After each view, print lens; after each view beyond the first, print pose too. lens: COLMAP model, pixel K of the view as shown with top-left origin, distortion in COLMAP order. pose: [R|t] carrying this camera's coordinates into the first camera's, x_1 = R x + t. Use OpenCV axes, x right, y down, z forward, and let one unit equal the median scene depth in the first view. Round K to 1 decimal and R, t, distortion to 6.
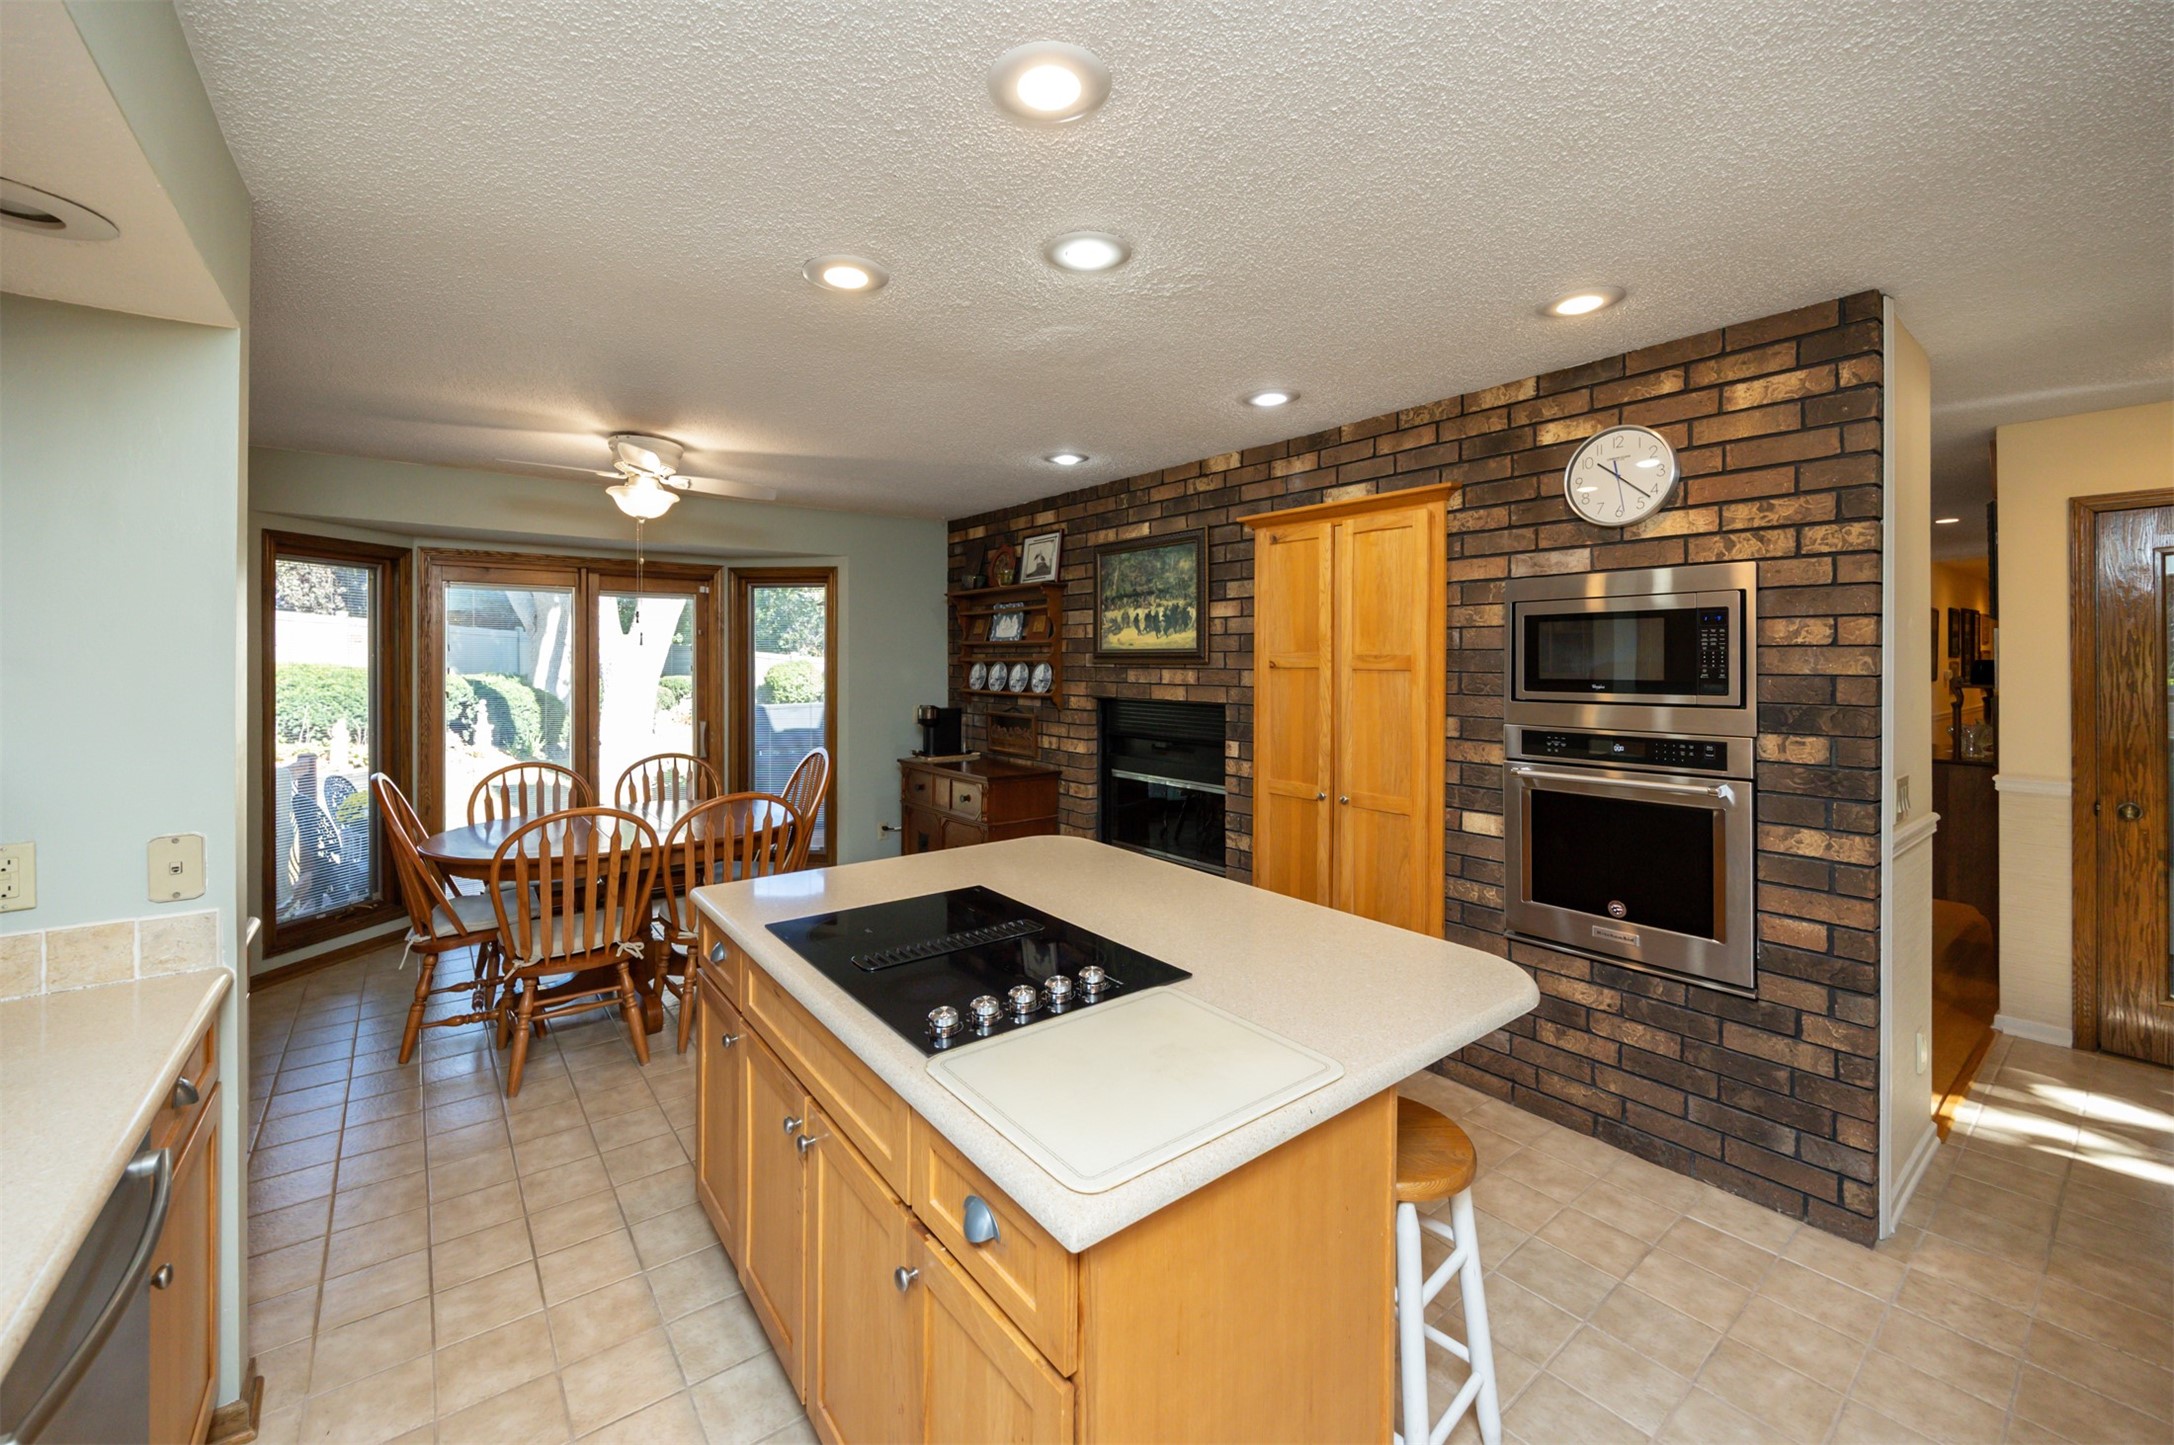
lens RADIAL K [[814.5, 0, 1076.9], [0, 814.5, 666.4], [0, 0, 1]] dist [-0.009757, 0.001186]
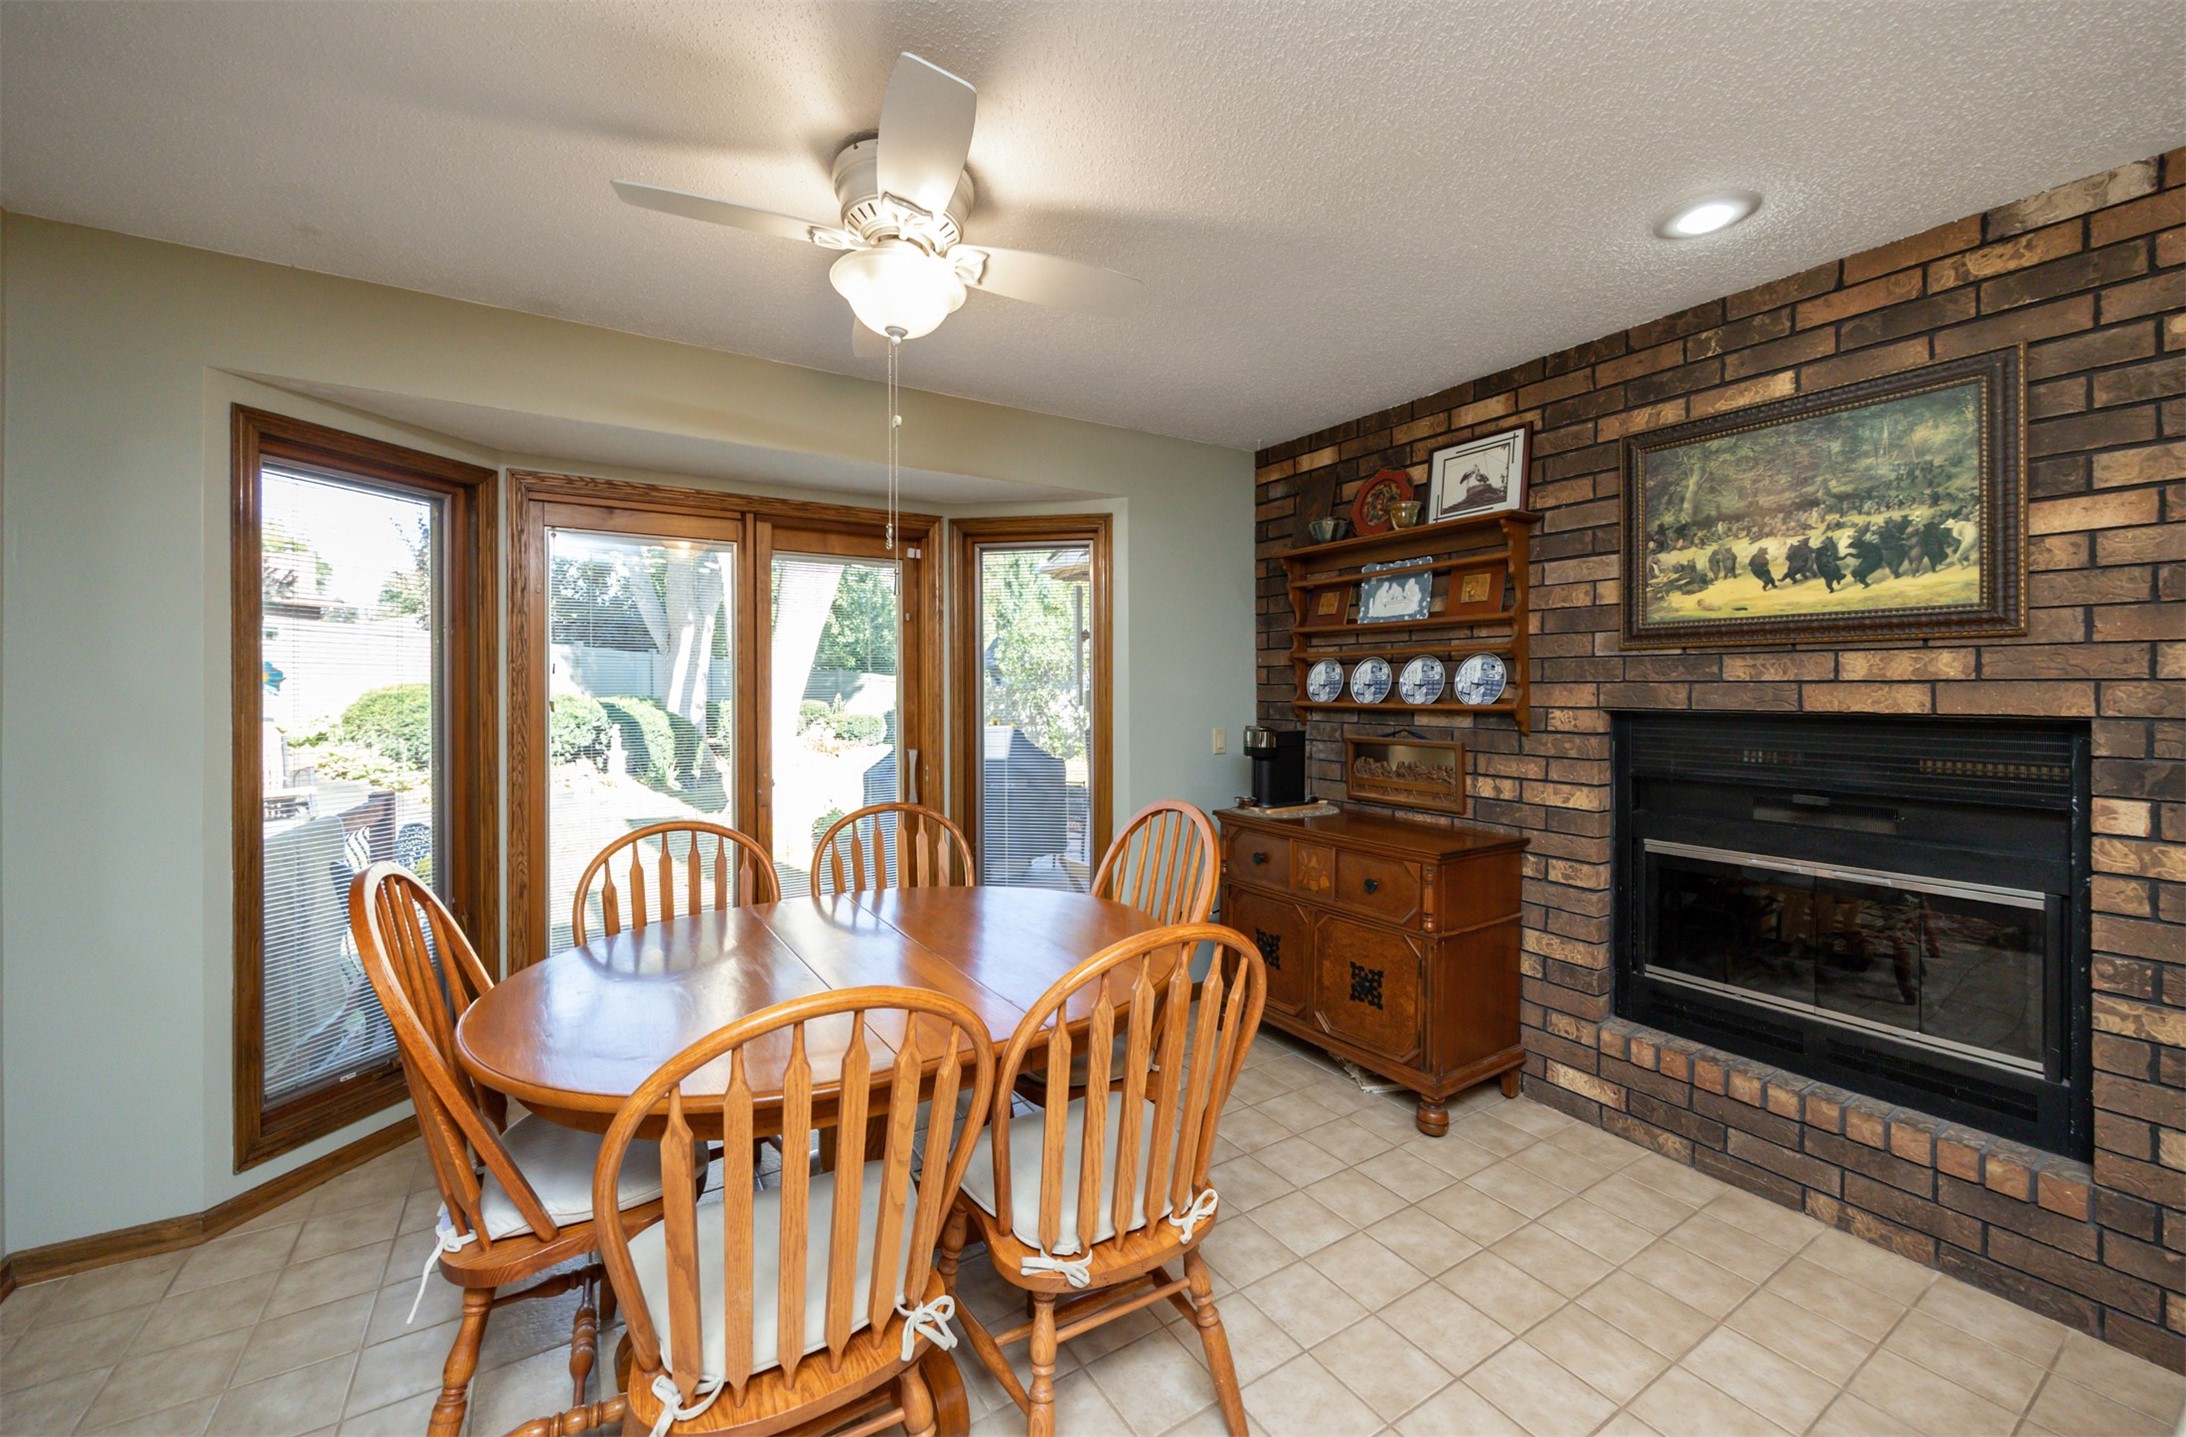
lens RADIAL K [[819.0, 0, 1078.3], [0, 819.0, 692.3], [0, 0, 1]] dist [-0.009757, 0.001186]
pose [[0.992667, -0.003537, -0.120830, -0.268423], [0.003264, 0.999992, -0.002462, 0.024658], [0.120838, 0.002050, 0.992670, 0.383131]]
